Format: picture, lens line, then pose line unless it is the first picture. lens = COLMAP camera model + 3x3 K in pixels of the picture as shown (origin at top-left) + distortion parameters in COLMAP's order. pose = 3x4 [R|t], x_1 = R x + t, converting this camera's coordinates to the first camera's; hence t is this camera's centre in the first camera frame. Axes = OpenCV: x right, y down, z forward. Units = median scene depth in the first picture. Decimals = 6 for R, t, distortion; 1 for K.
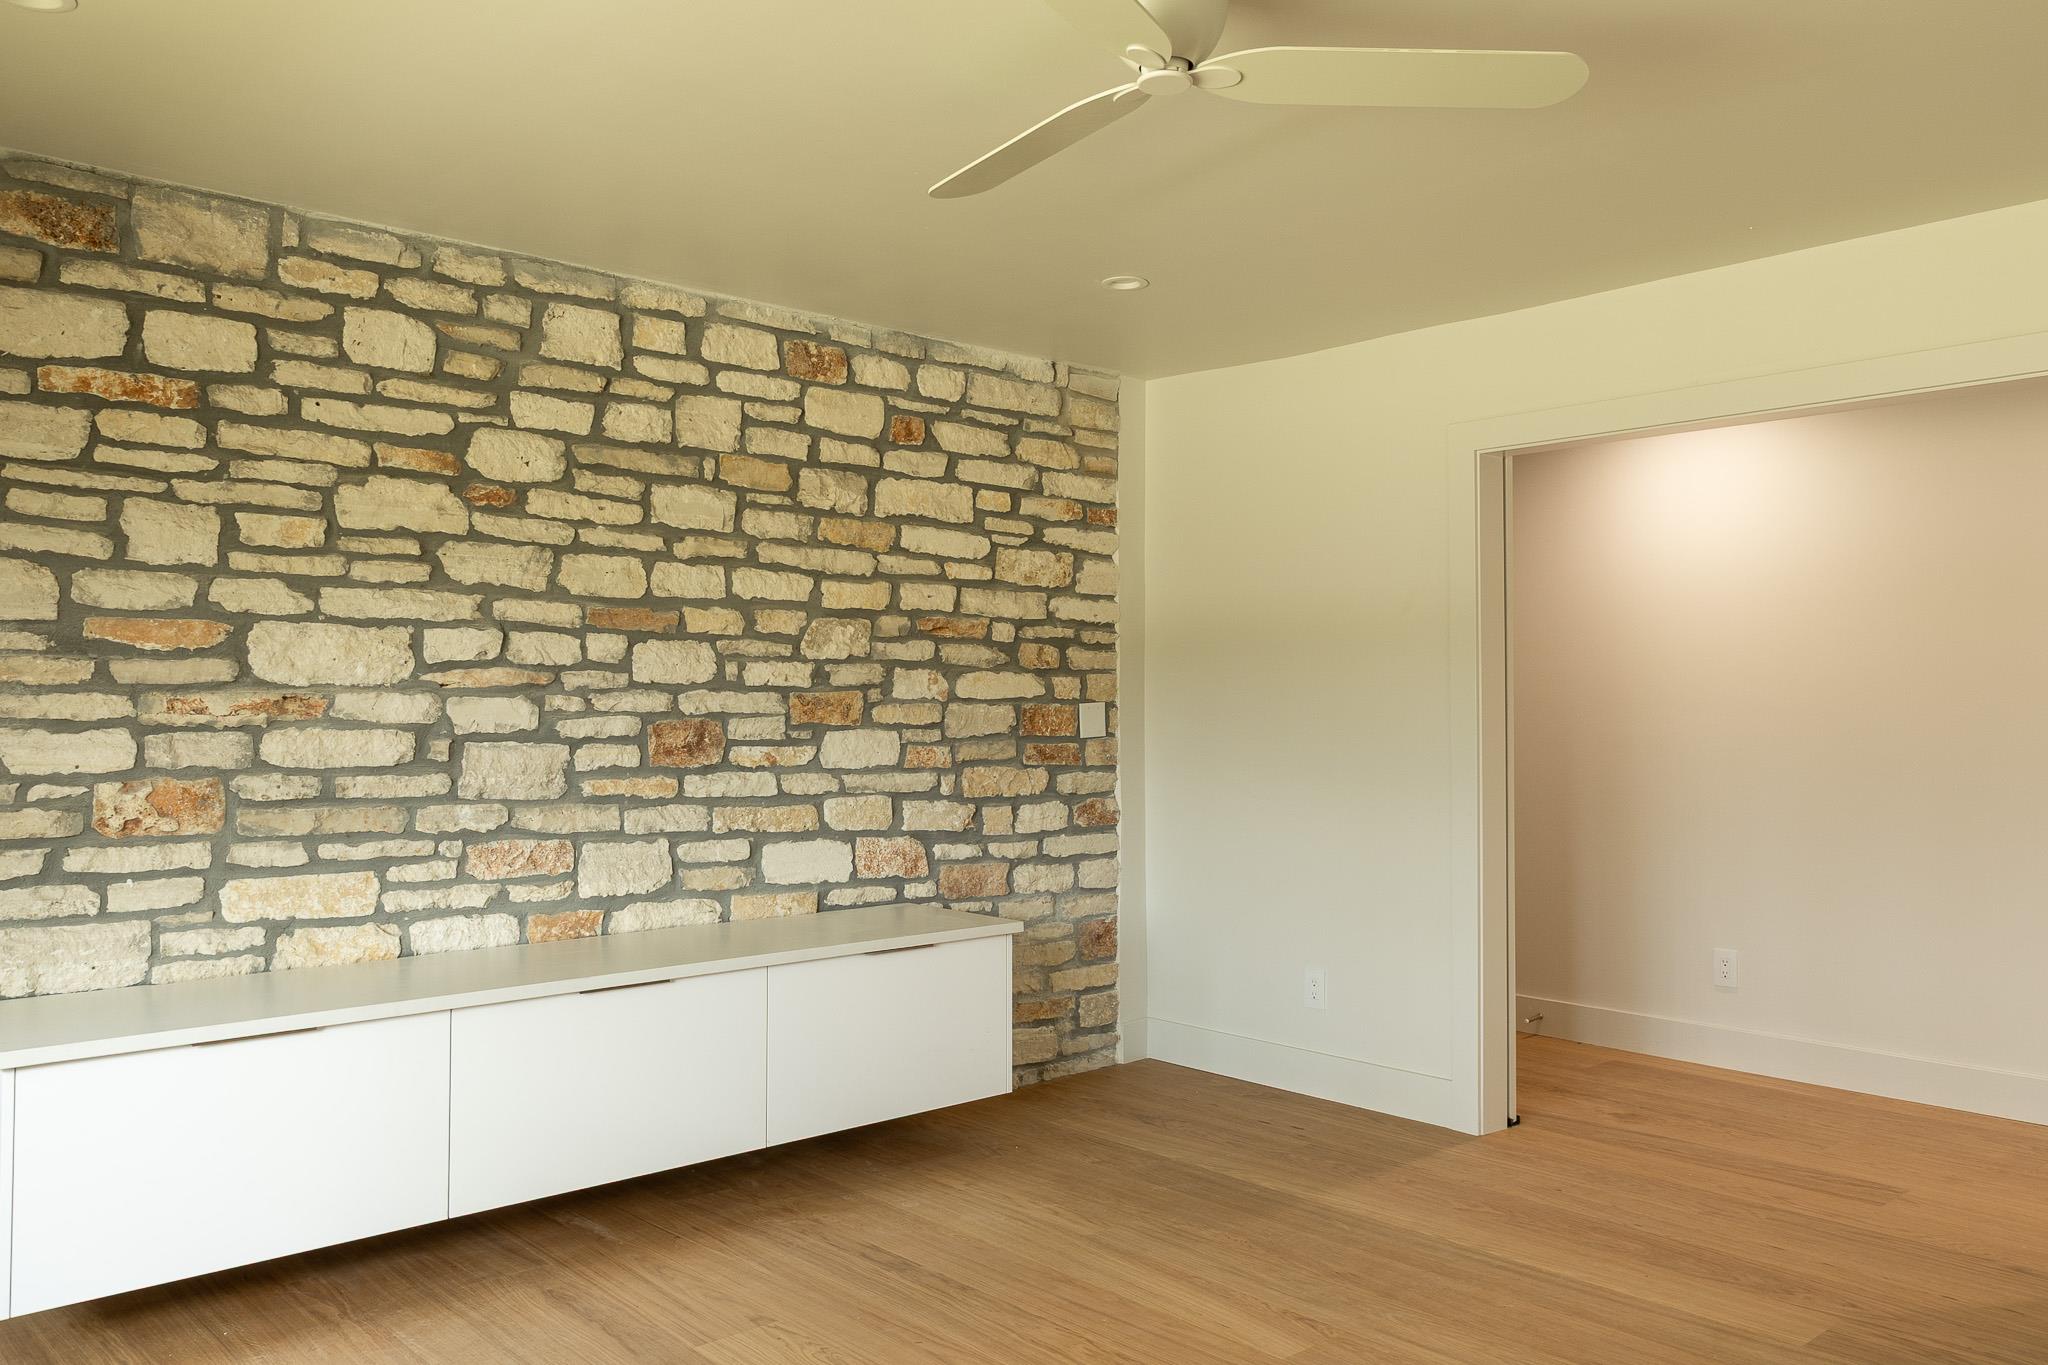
lens RADIAL K [[1543.9, 0, 1021.4], [0, 1543.9, 686.5], [0, 0, 1]] dist [0.005377, 0.000522]
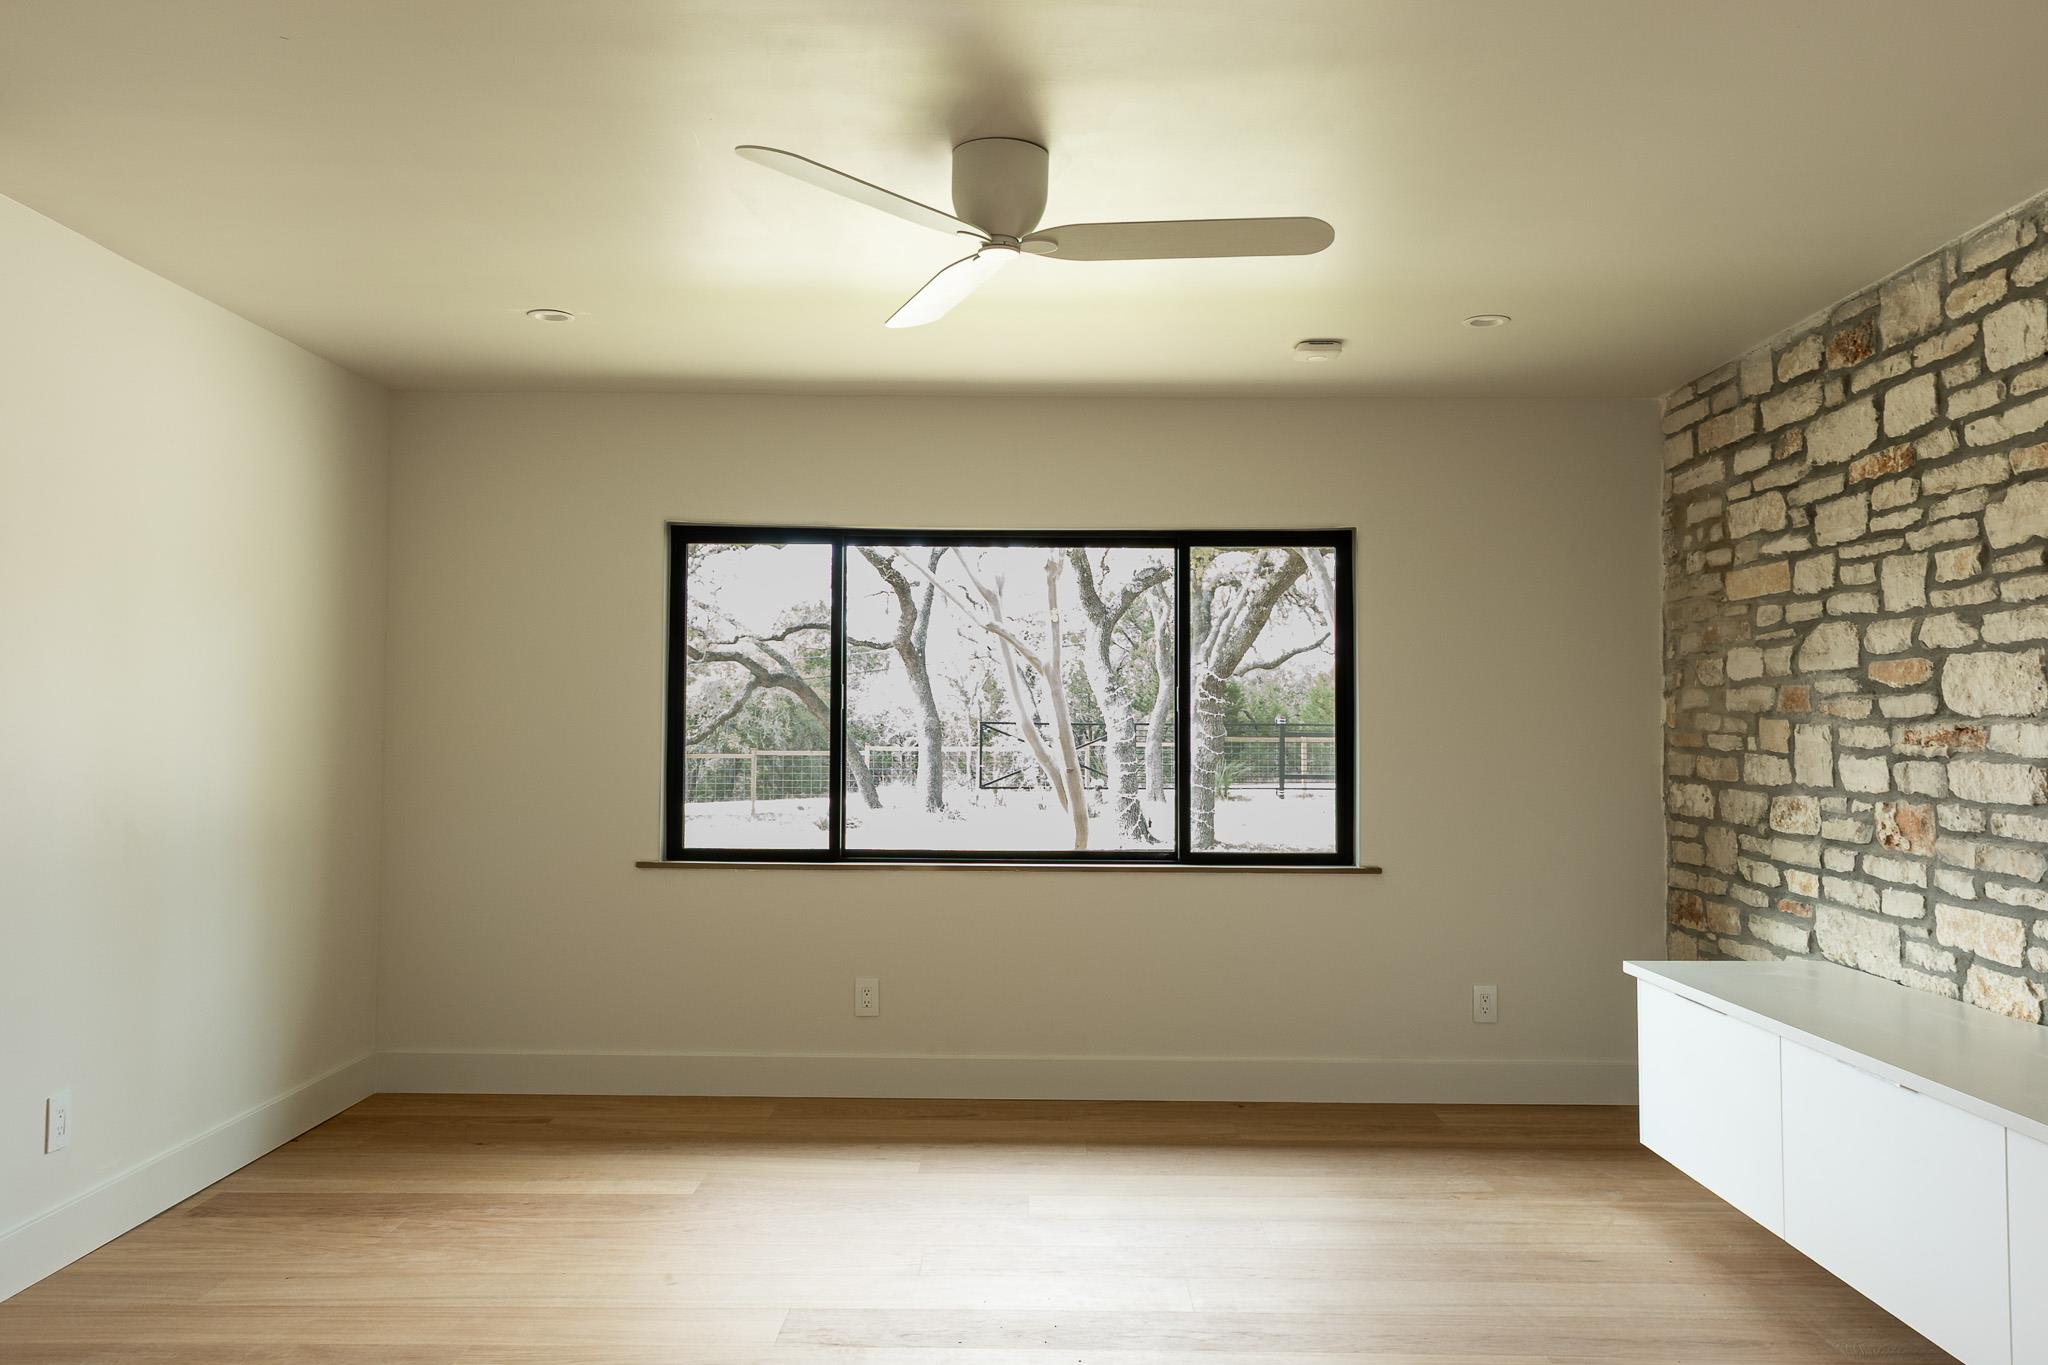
lens RADIAL K [[1543.9, 0, 1021.6], [0, 1543.9, 683.7], [0, 0, 1]] dist [0.005377, 0.000522]
pose [[-0.673687, -0.025165, -0.738588, 0.685762], [0.004584, 0.999259, -0.038227, 0.013311], [0.739003, -0.029138, -0.673072, 1.243822]]
